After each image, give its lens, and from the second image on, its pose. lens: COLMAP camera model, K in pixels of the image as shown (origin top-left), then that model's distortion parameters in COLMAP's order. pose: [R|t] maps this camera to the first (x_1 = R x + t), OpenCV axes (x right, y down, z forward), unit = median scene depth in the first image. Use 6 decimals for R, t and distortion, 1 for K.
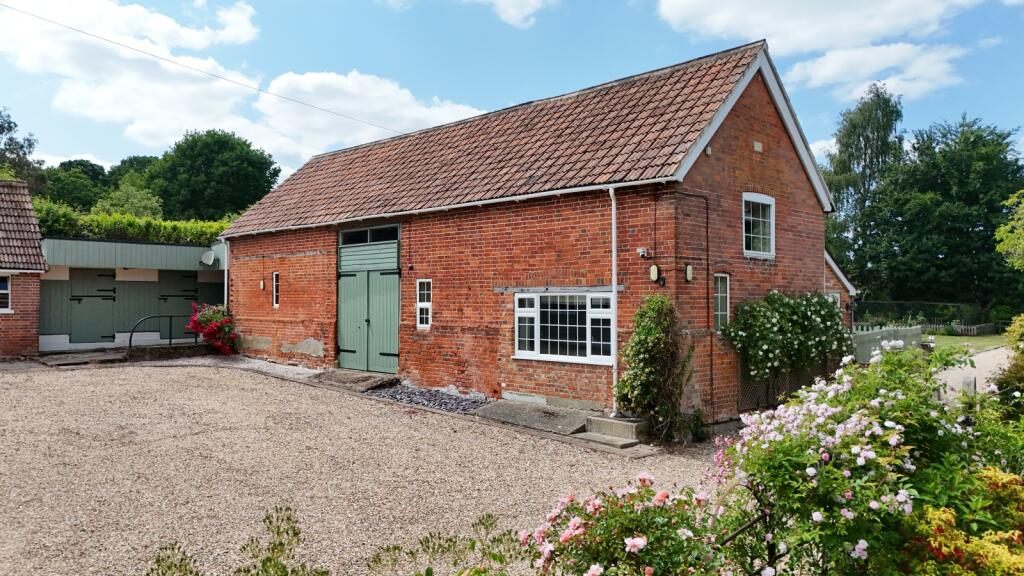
lens RADIAL K [[746.9, 0, 512.0], [0, 746.9, 288.0], [0, 0, 1]] dist [0.119322, -0.000302]
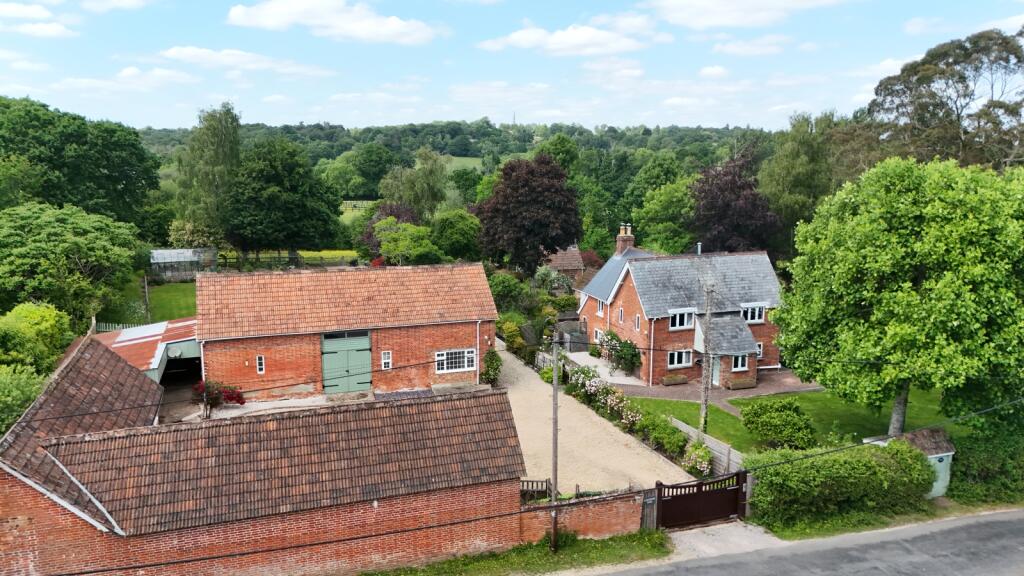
lens RADIAL K [[746.9, 0, 512.0], [0, 746.9, 288.0], [0, 0, 1]] dist [0.119322, -0.000302]
pose [[0.460408, -0.157145, 0.873687, -2.442398], [-0.009625, 0.983265, 0.181926, -0.797563], [-0.887655, -0.092170, 0.451191, -0.593205]]
